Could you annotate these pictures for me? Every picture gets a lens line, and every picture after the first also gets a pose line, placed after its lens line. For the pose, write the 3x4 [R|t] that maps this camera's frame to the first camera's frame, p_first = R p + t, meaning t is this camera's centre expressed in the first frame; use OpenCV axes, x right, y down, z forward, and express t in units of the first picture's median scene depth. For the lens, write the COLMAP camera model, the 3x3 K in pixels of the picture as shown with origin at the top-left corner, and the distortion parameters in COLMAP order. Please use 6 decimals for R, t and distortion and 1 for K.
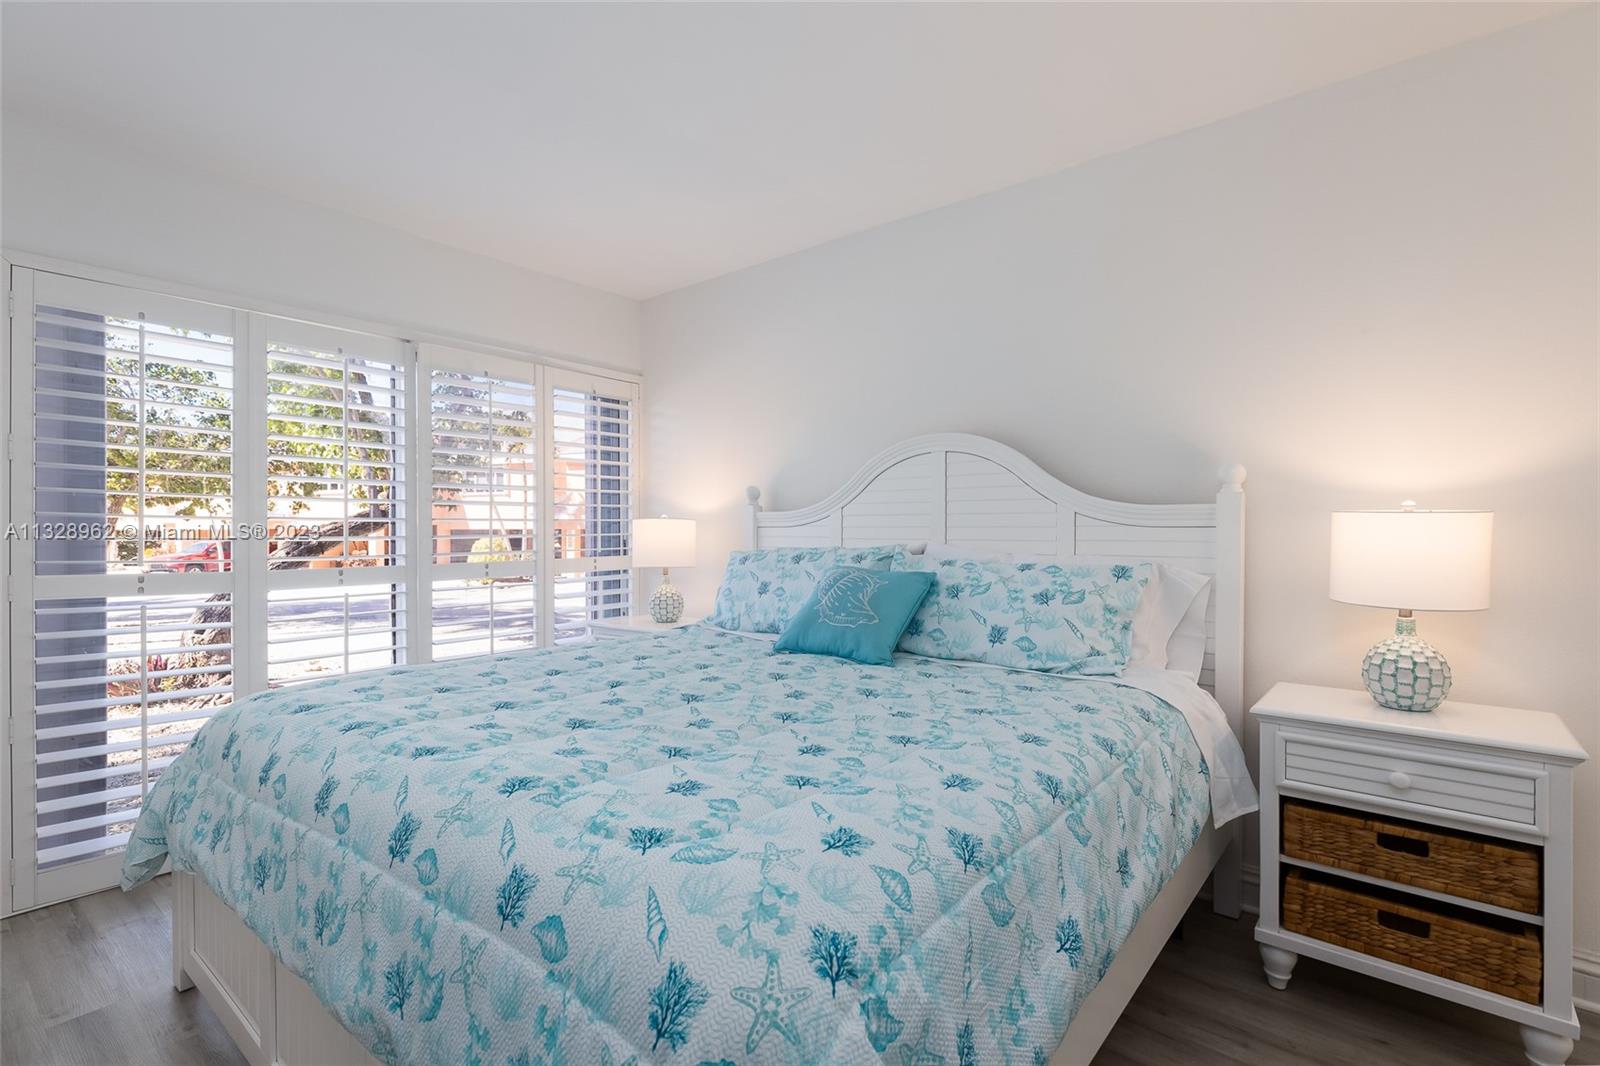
lens RADIAL K [[728.9, 0, 797.9], [0, 728.9, 518.5], [0, 0, 1]] dist [0.002094, -0.000088]
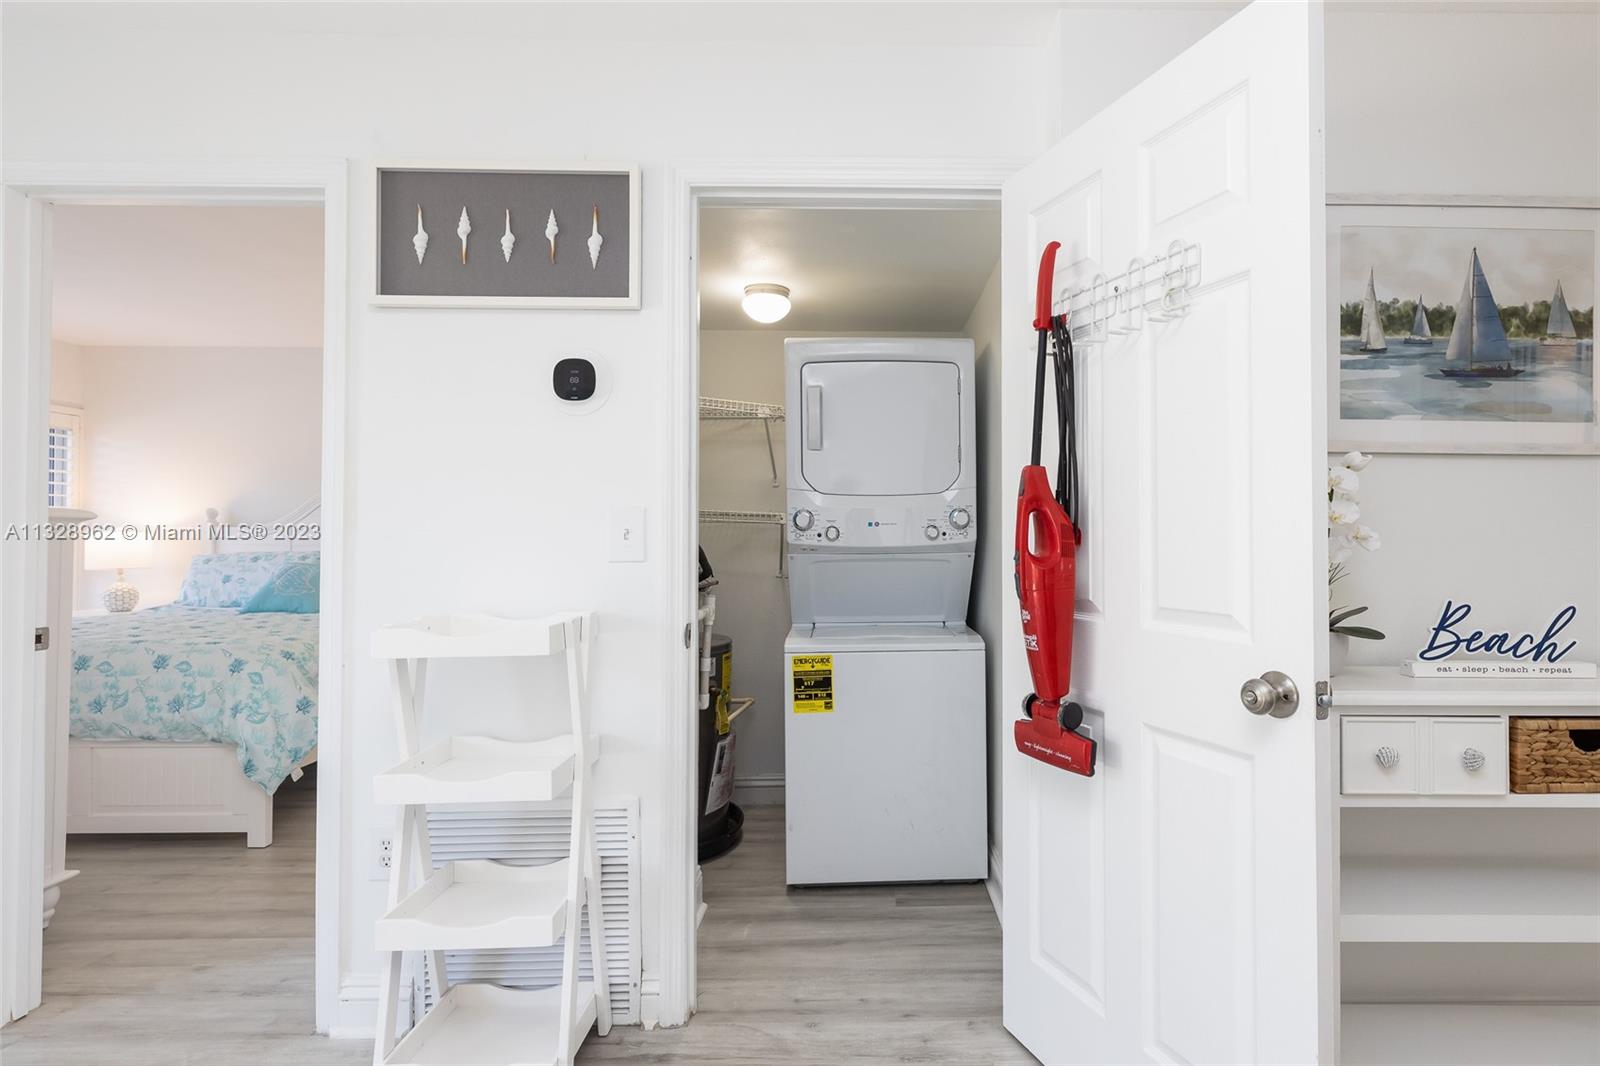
lens RADIAL K [[788.0, 0, 874.5], [0, 788.0, 521.8], [0, 0, 1]] dist [0.003214, 0.000116]
pose [[0.766932, 0.008659, 0.641670, -0.069615], [-0.011995, 0.999928, 0.000843, -0.041746], [-0.641616, -0.008344, 0.766980, -1.143963]]
